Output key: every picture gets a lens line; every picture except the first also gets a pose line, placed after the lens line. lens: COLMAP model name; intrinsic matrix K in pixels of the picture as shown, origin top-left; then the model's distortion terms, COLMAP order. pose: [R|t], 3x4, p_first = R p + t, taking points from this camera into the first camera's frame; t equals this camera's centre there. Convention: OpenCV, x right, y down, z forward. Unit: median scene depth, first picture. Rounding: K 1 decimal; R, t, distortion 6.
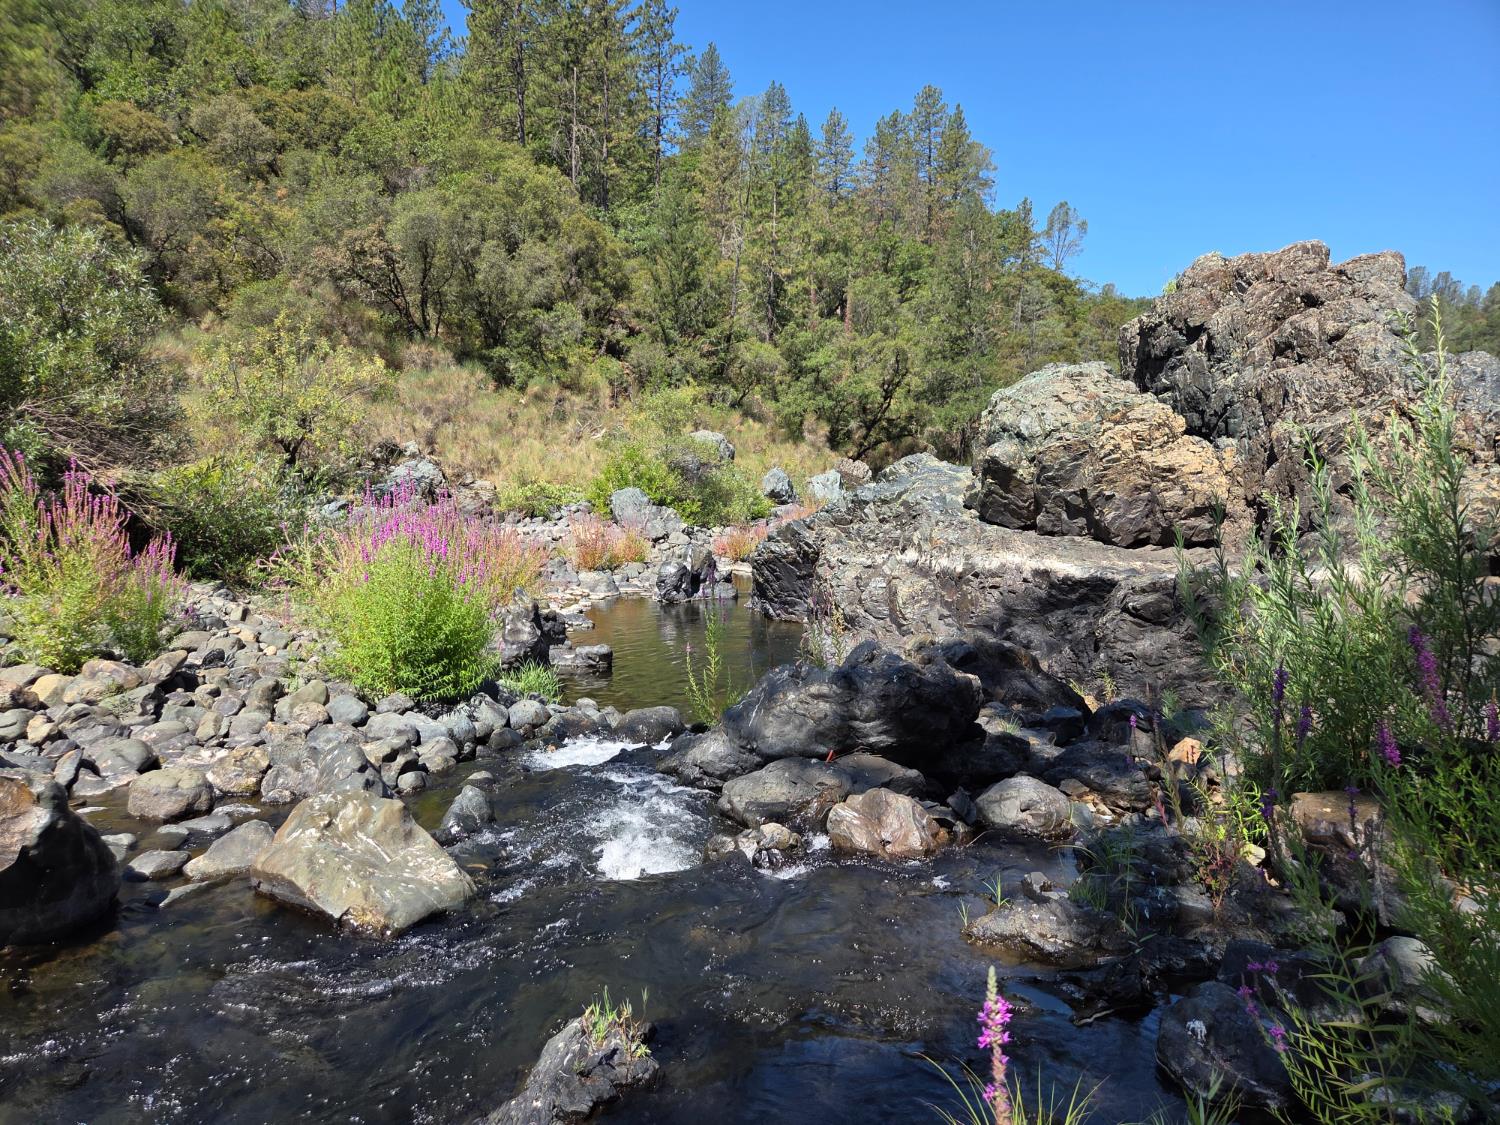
lens RADIAL K [[1010.1, 0, 748.4], [0, 1010.1, 562.6], [0, 0, 1]] dist [0.007684, 0.000703]
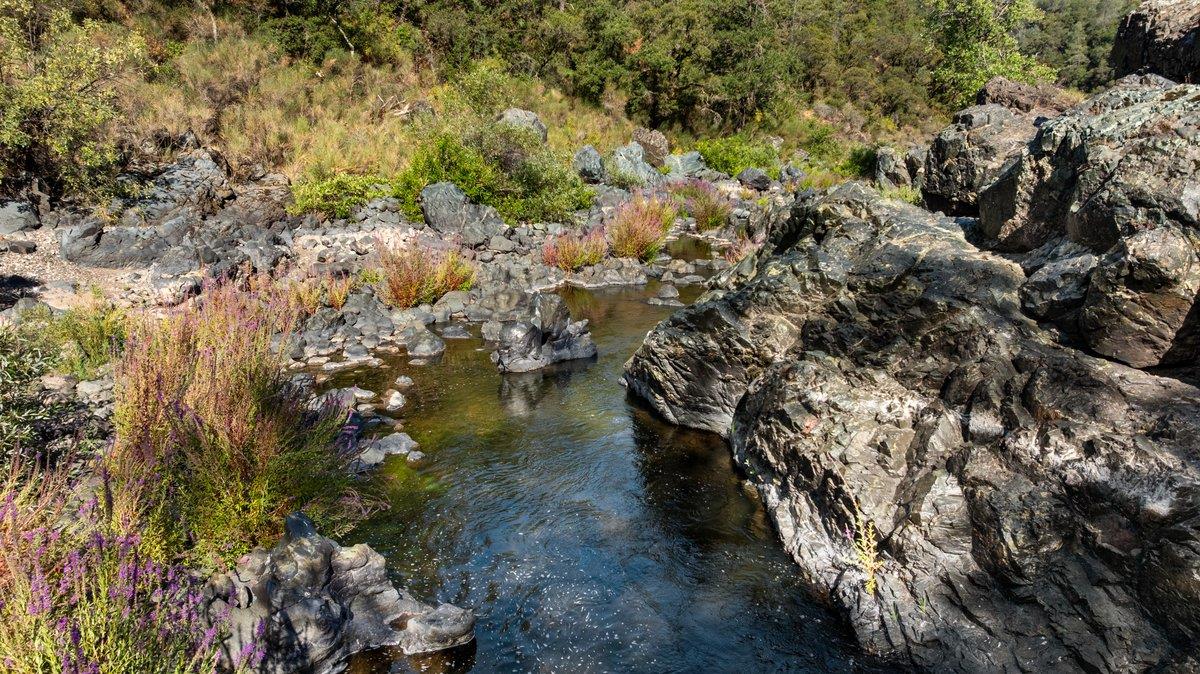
lens RADIAL K [[856.9, 0, 602.6], [0, 856.9, 336.9], [0, 0, 1]] dist [-0.058992, -0.006189]
pose [[0.996469, -0.016562, 0.082311, -0.036551], [0.003630, 0.987934, 0.154835, -0.049409], [-0.083882, -0.153989, 0.984506, 0.203303]]
